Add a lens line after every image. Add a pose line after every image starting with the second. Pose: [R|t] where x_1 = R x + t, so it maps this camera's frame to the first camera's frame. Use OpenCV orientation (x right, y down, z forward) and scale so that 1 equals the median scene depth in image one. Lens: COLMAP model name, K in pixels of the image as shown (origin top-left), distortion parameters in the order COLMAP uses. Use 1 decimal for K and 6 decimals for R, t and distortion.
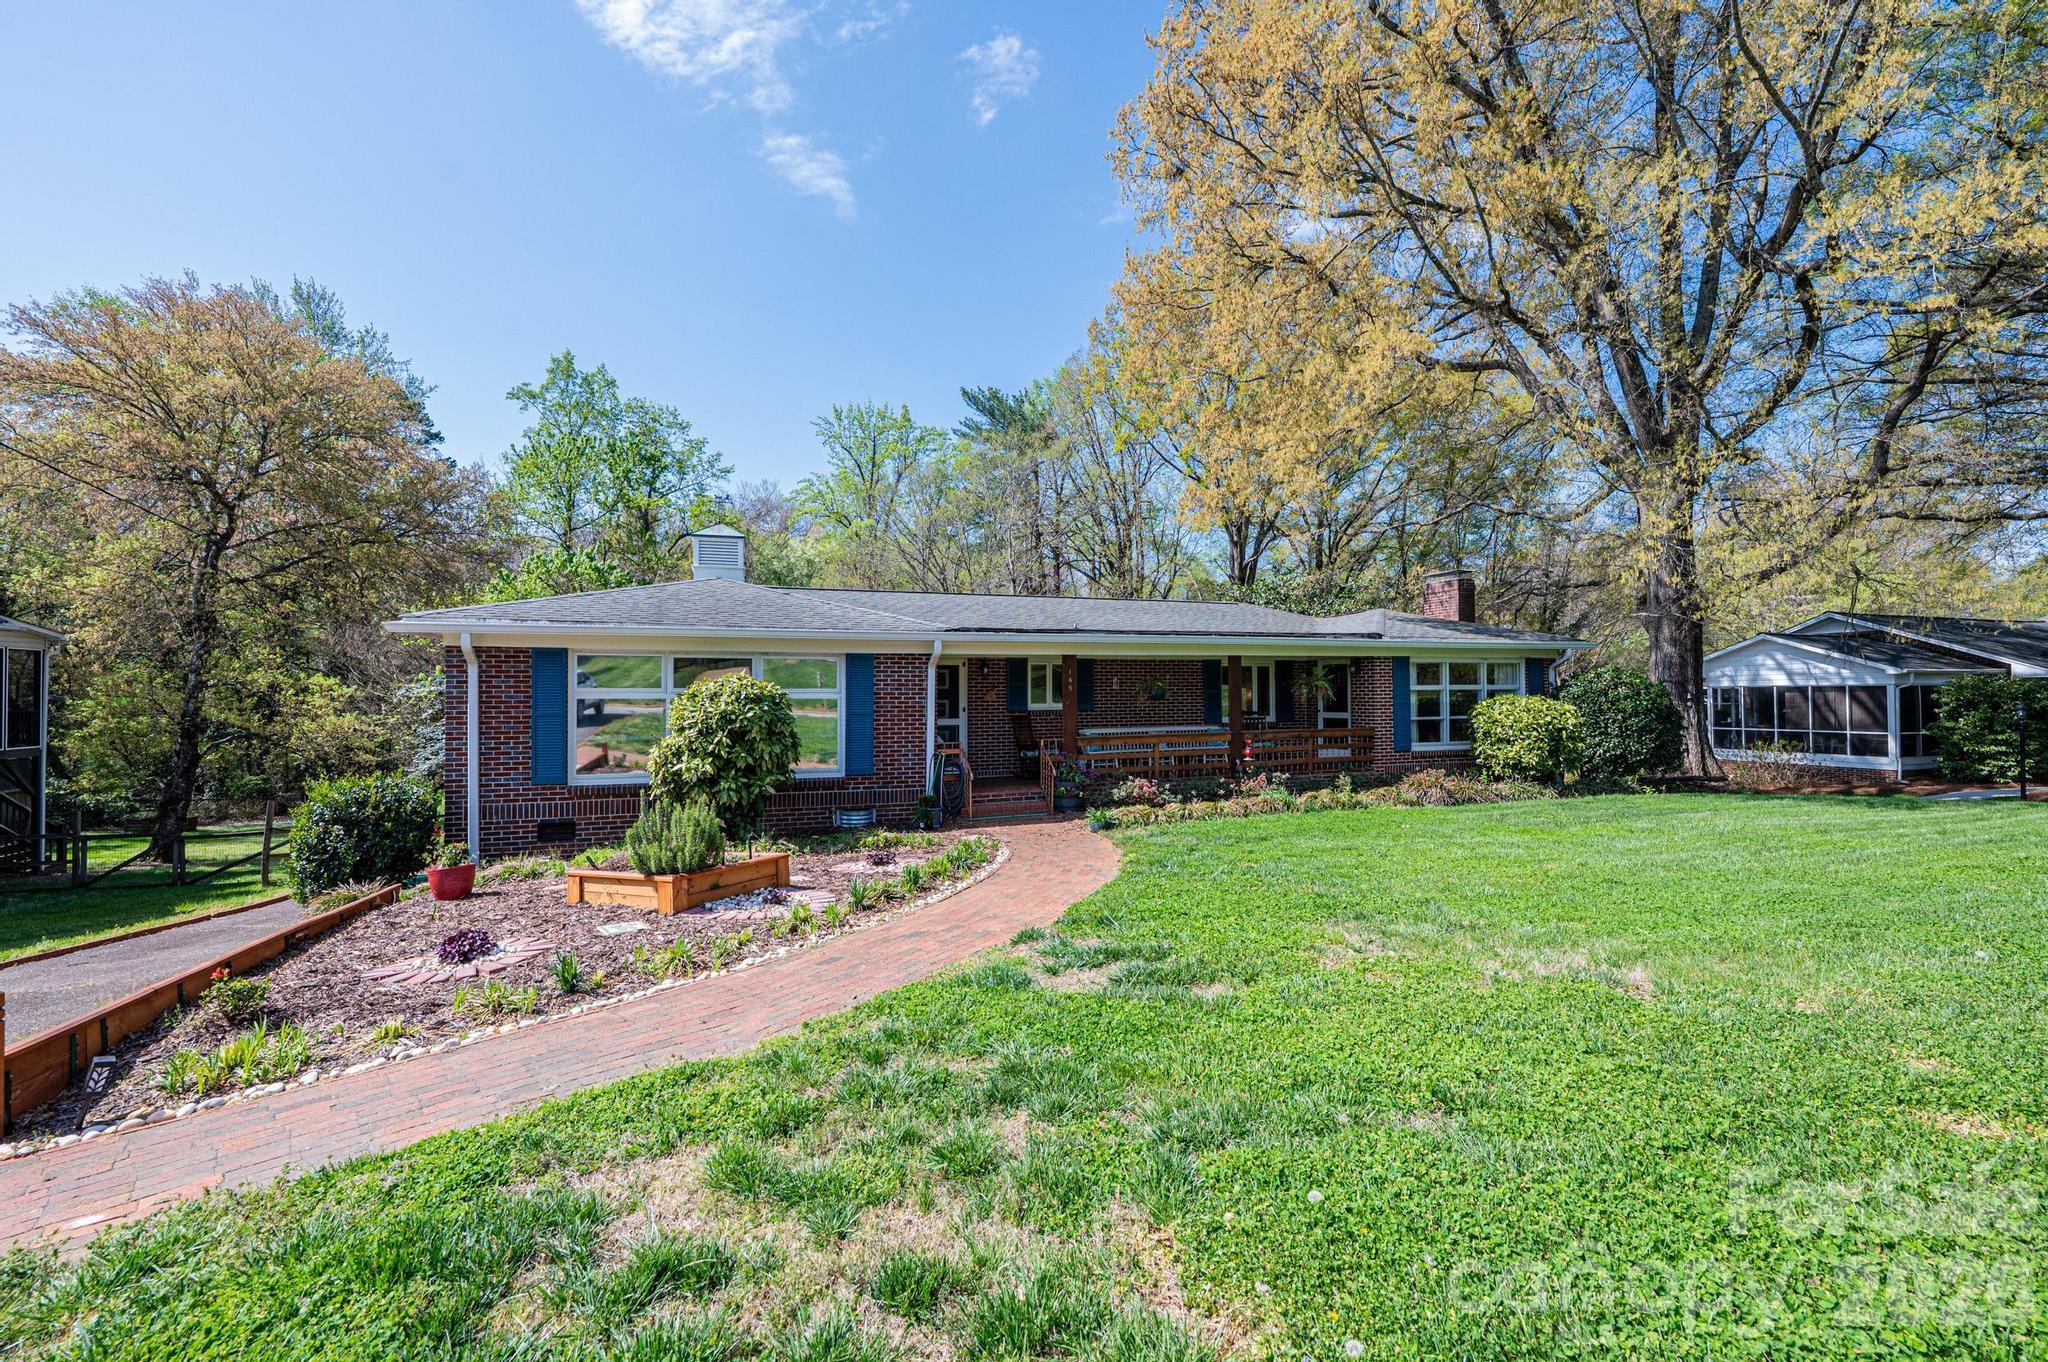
lens RADIAL K [[813.2, 0, 1024.6], [0, 813.2, 683.5], [0, 0, 1]] dist [0.000831, 0.000552]
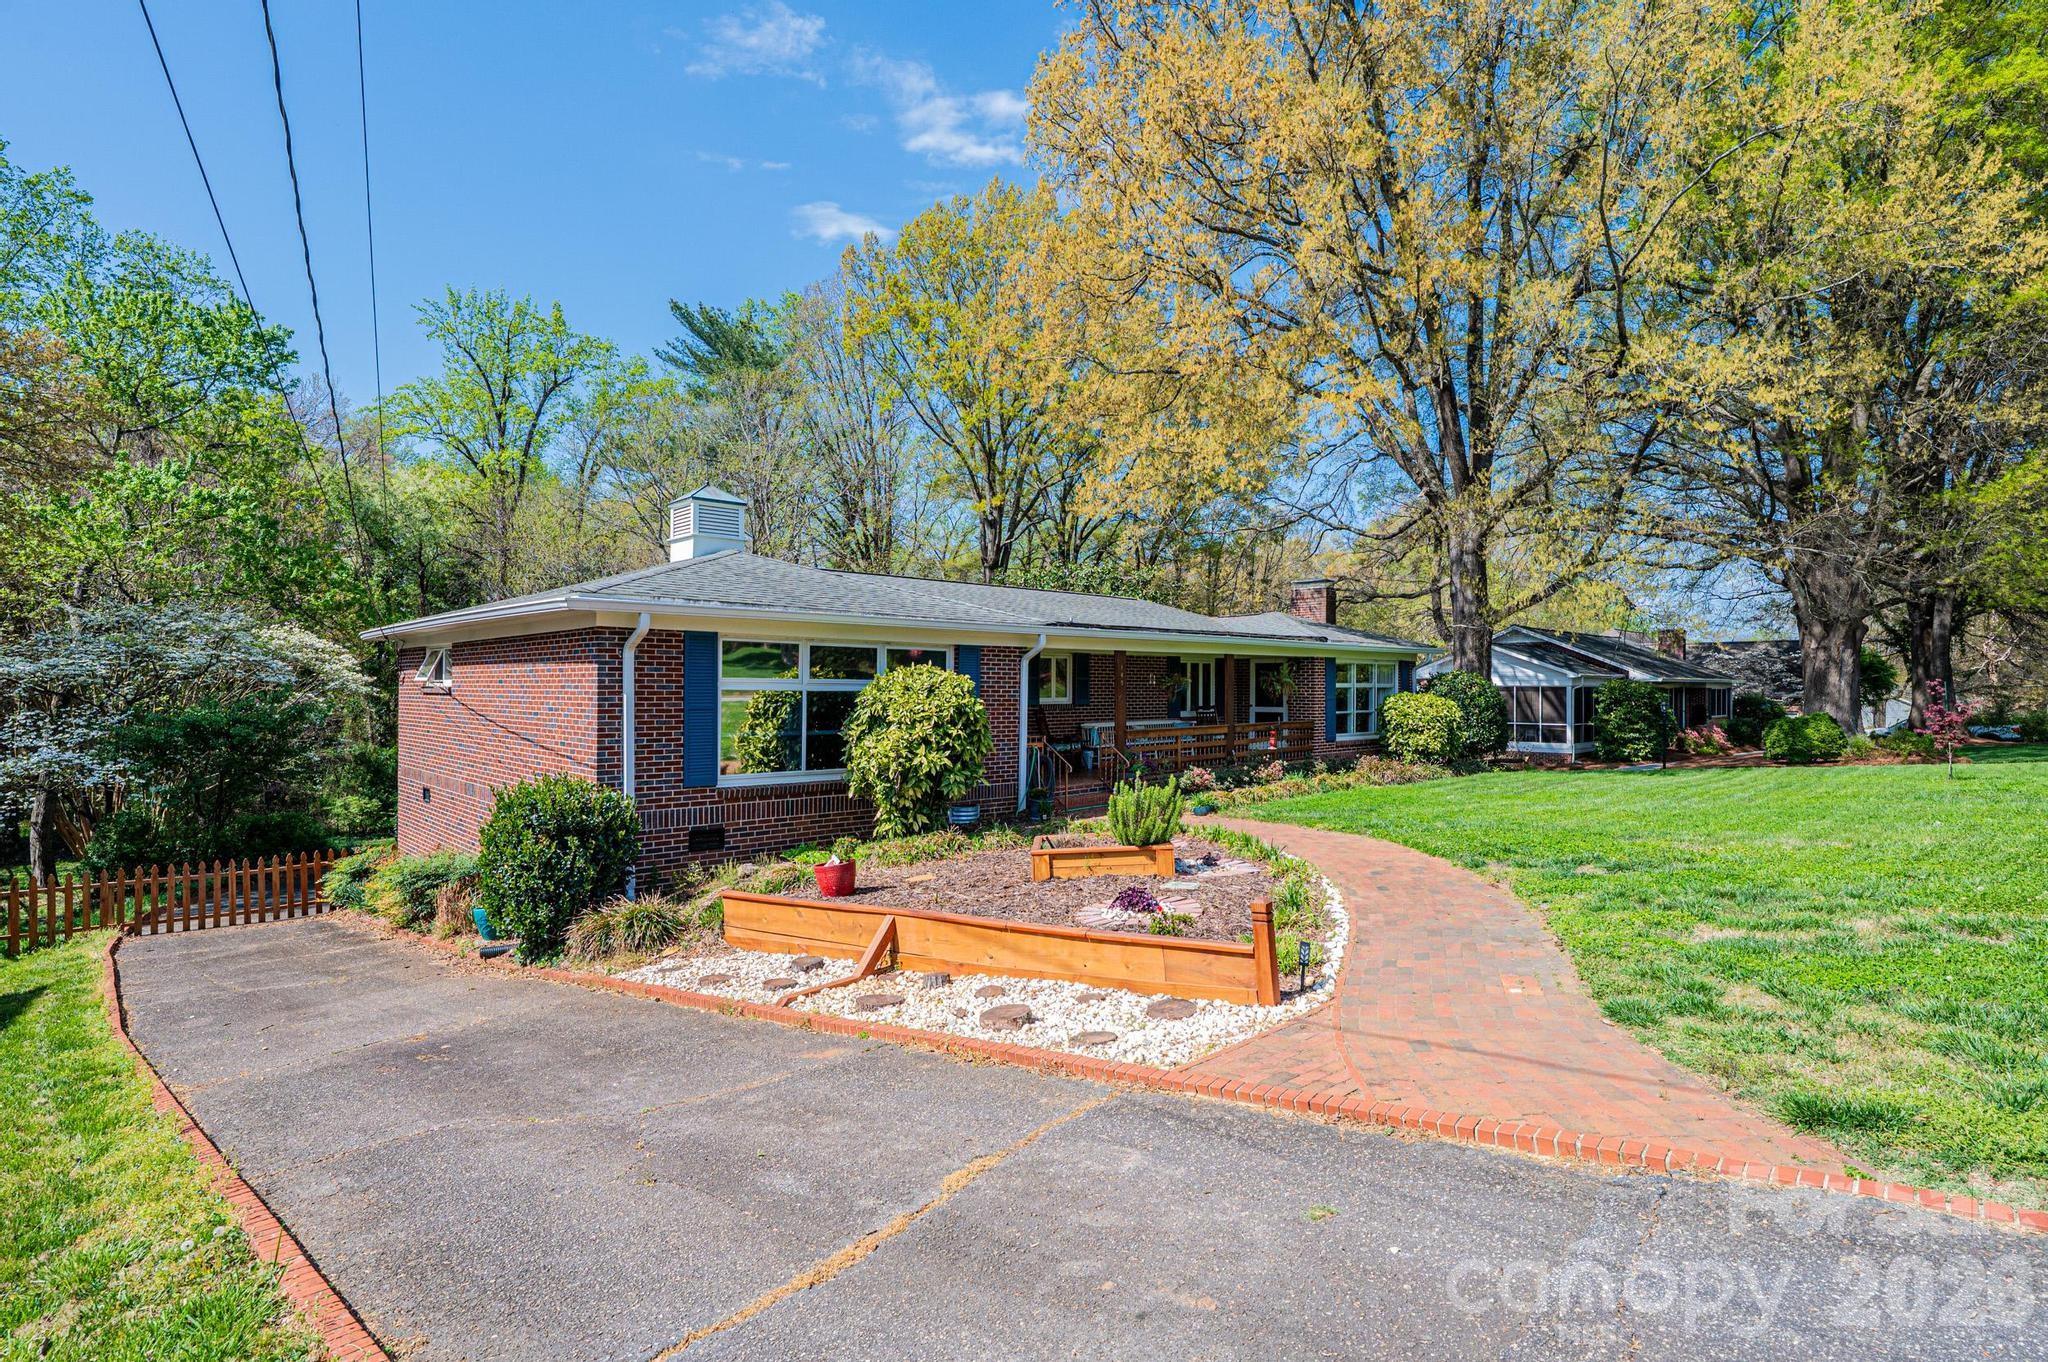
lens RADIAL K [[988.3, 0, 1022.7], [0, 988.3, 685.0], [0, 0, 1]] dist [0.000565, 0.000161]
pose [[0.912818, 0.009770, 0.408249, -0.355179], [-0.013833, 0.999880, 0.007000, 0.000730], [-0.408132, -0.012037, 0.912844, -0.059123]]
